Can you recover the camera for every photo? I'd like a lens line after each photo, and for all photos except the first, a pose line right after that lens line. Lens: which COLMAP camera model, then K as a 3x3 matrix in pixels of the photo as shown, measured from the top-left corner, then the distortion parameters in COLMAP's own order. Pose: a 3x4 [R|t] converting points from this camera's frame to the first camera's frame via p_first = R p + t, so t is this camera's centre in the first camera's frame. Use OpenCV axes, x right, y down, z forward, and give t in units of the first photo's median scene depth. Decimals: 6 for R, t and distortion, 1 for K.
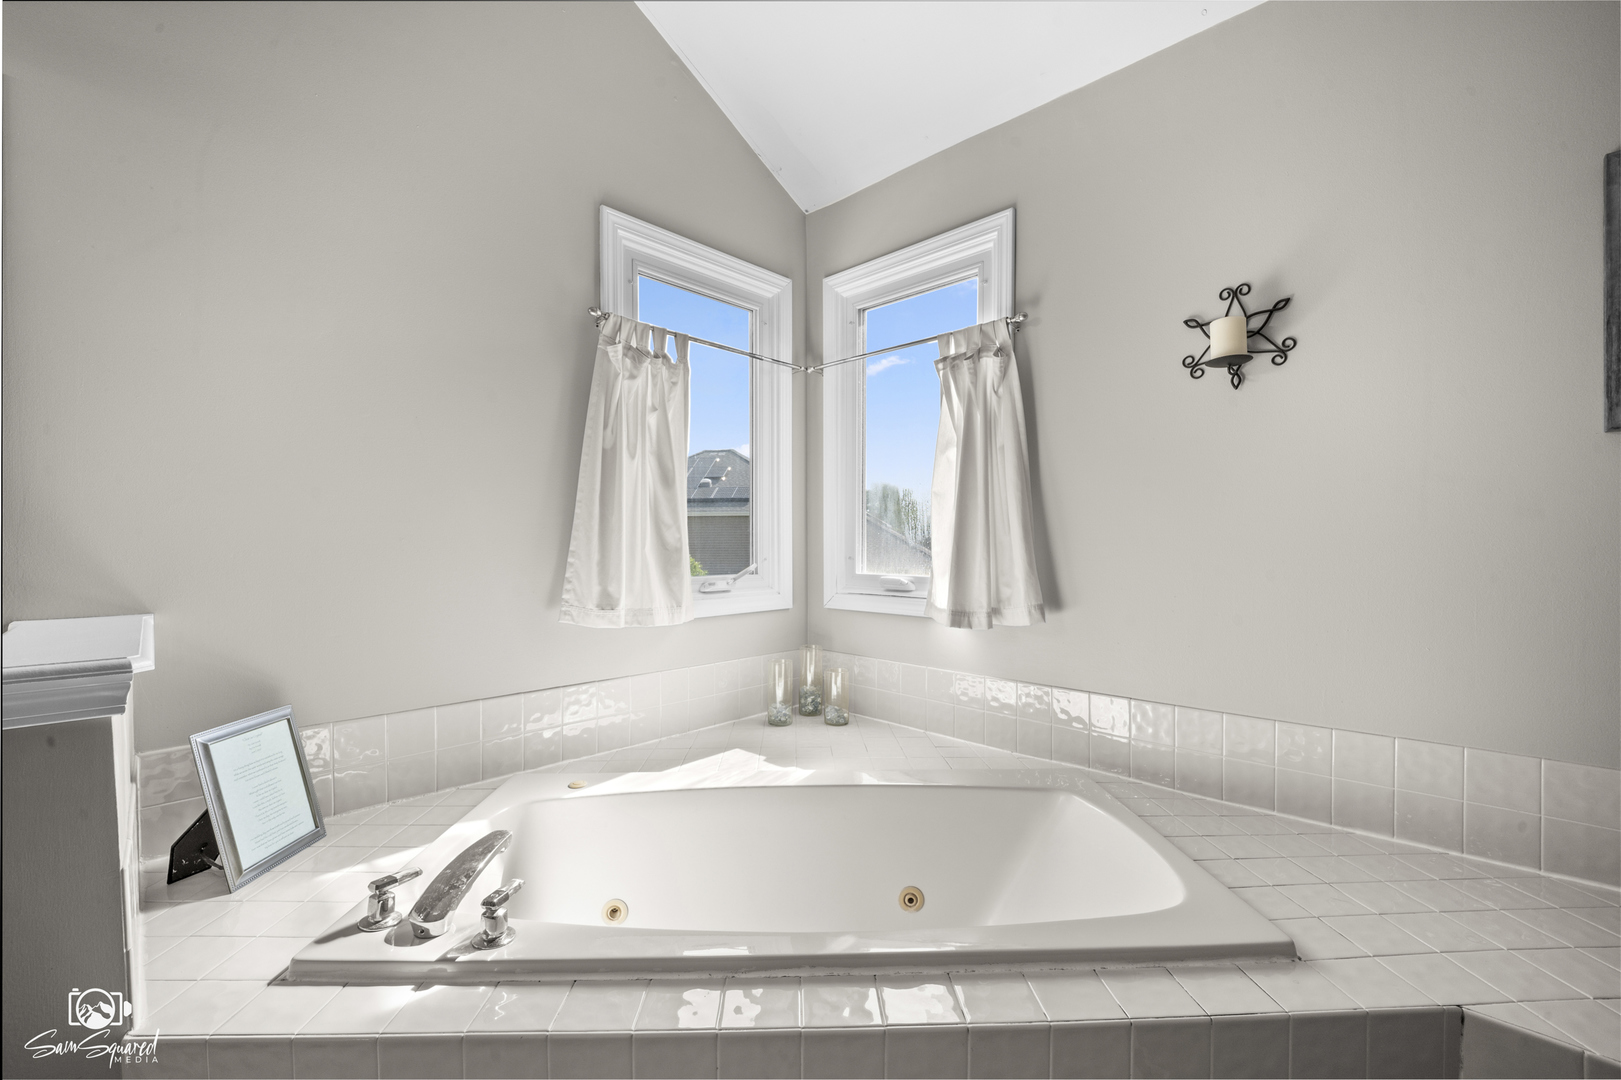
lens RADIAL K [[668.4, 0, 810.5], [0, 668.4, 538.4], [0, 0, 1]] dist [-0.019249, 0.000056]
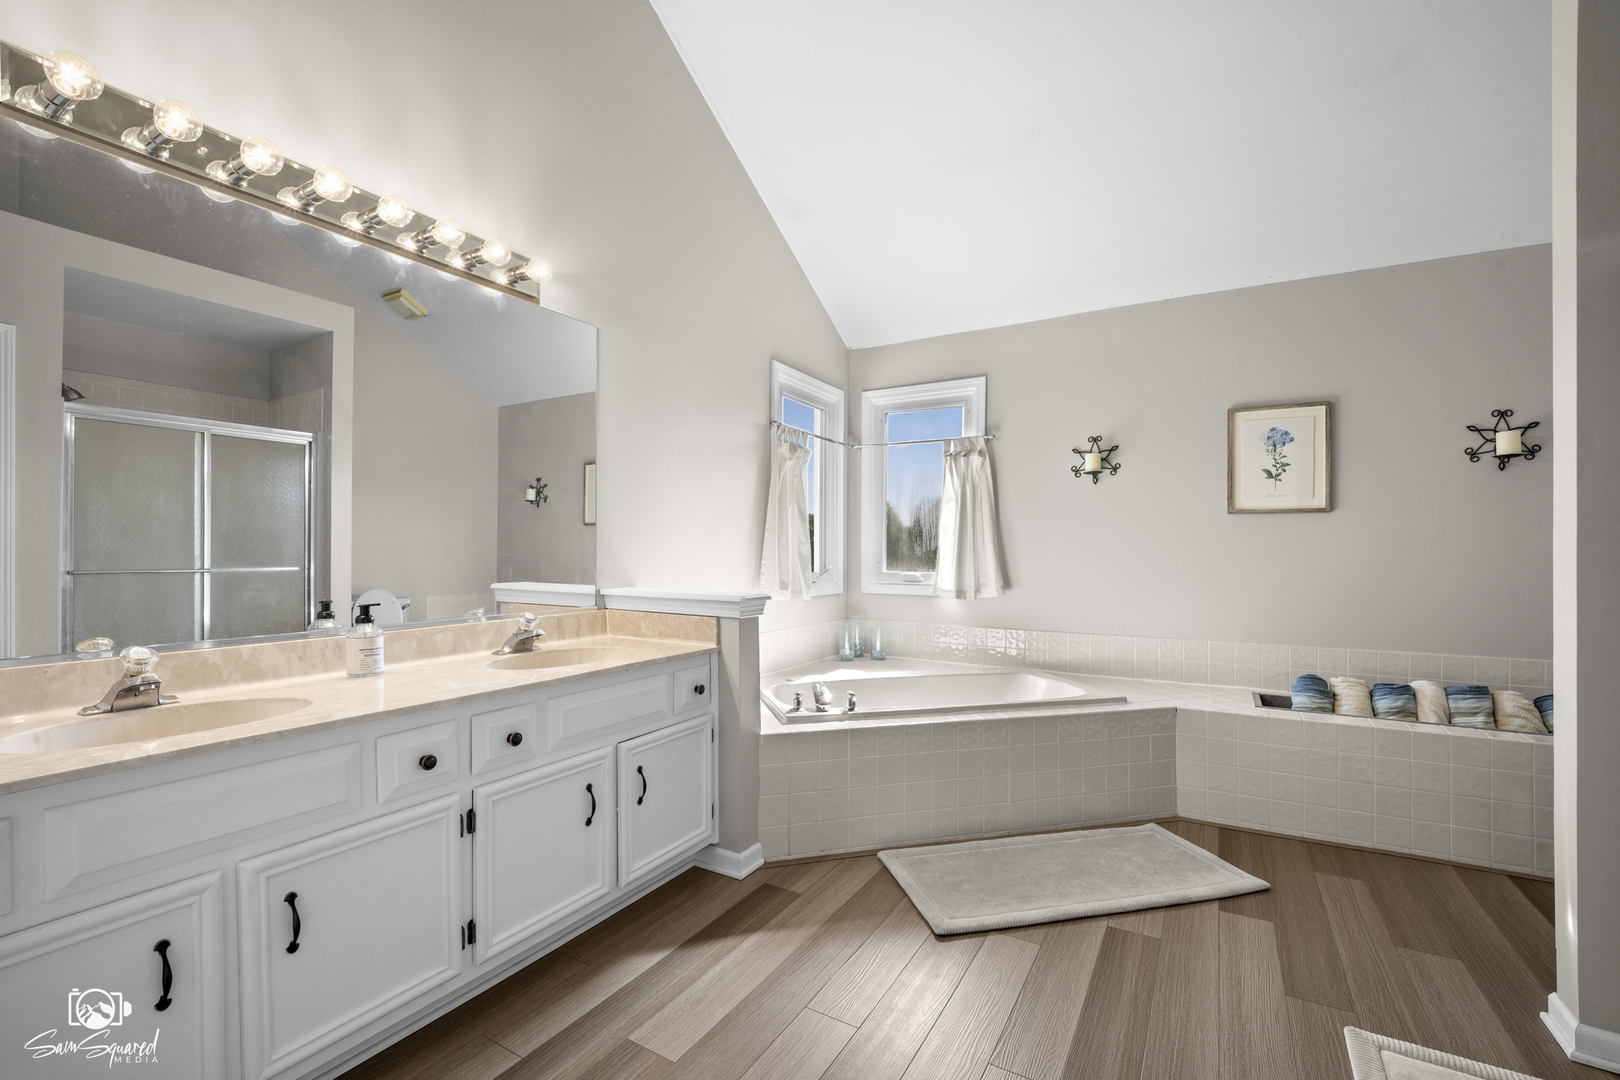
lens RADIAL K [[683.8, 0, 810.0], [0, 683.8, 540.0], [0, 0, 1]] dist [-0.018154, -0.000595]
pose [[0.973253, 0.010962, 0.229472, -0.619427], [-0.008572, 0.999898, -0.011410, -0.007312], [-0.229574, 0.009138, 0.973248, -0.762976]]
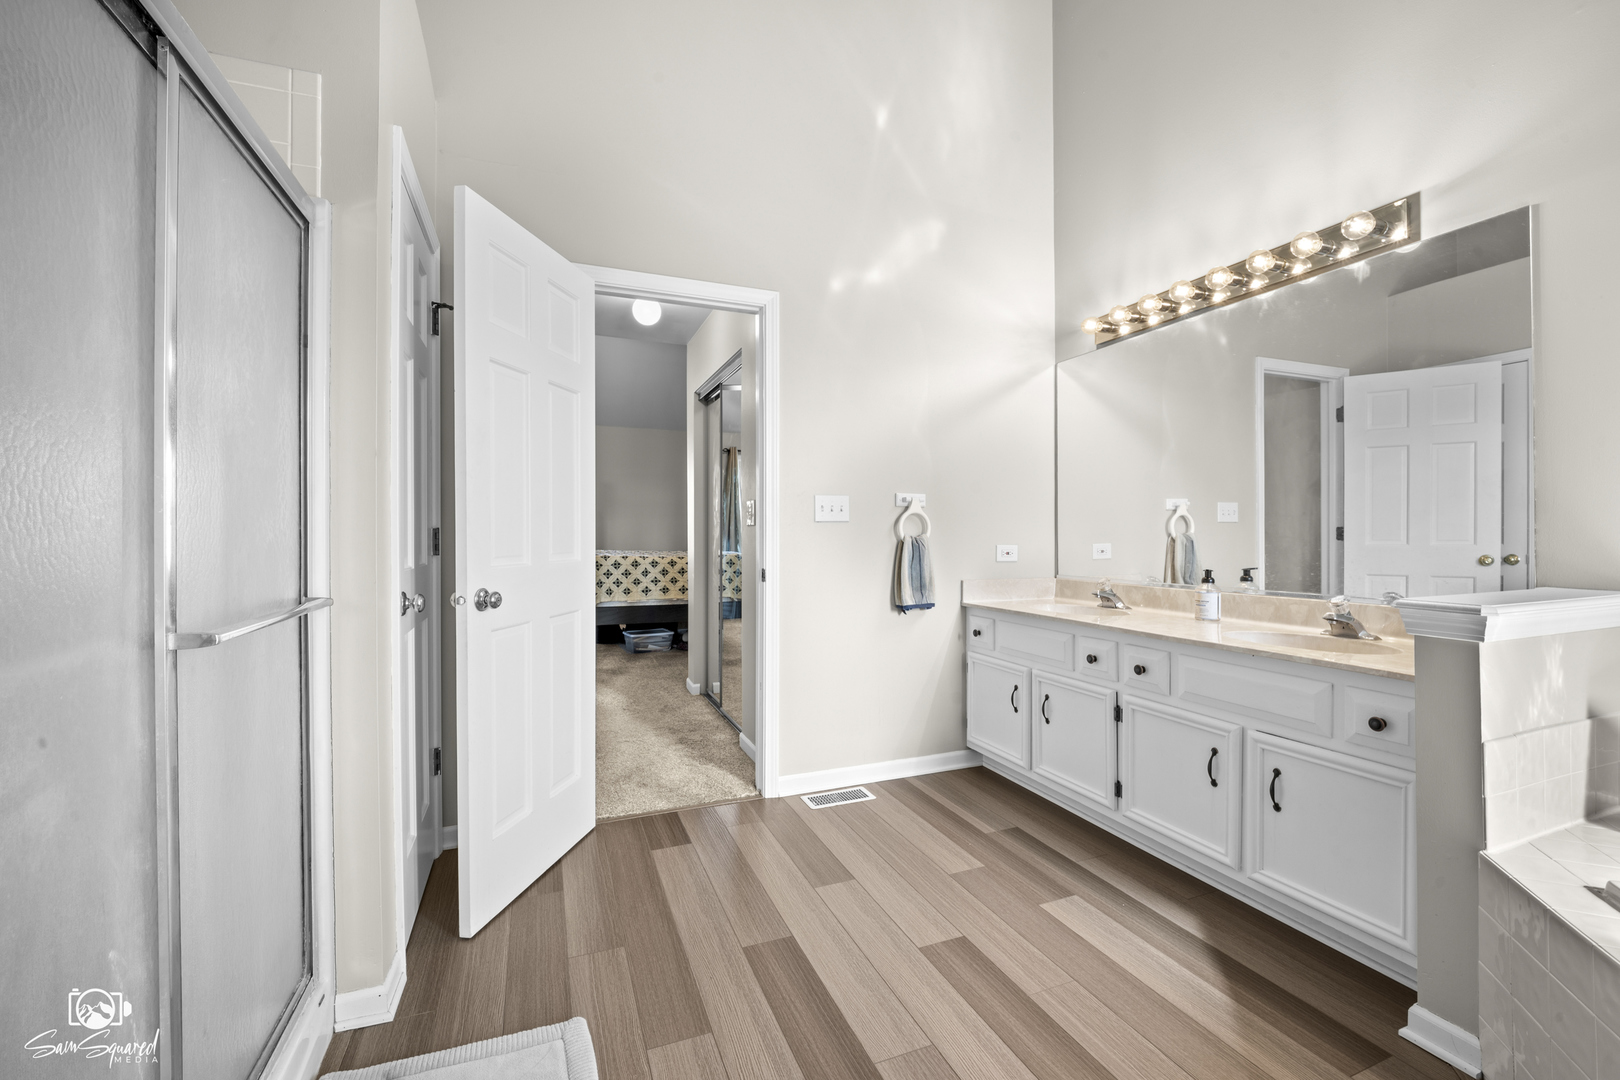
lens RADIAL K [[683.8, 0, 810.0], [0, 683.8, 540.0], [0, 0, 1]] dist [-0.018154, -0.000595]
pose [[-0.410712, 0.014312, -0.911653, 0.435716], [0.003257, 0.999893, 0.014230, -0.001551], [0.911759, 0.002875, -0.410715, 0.075647]]
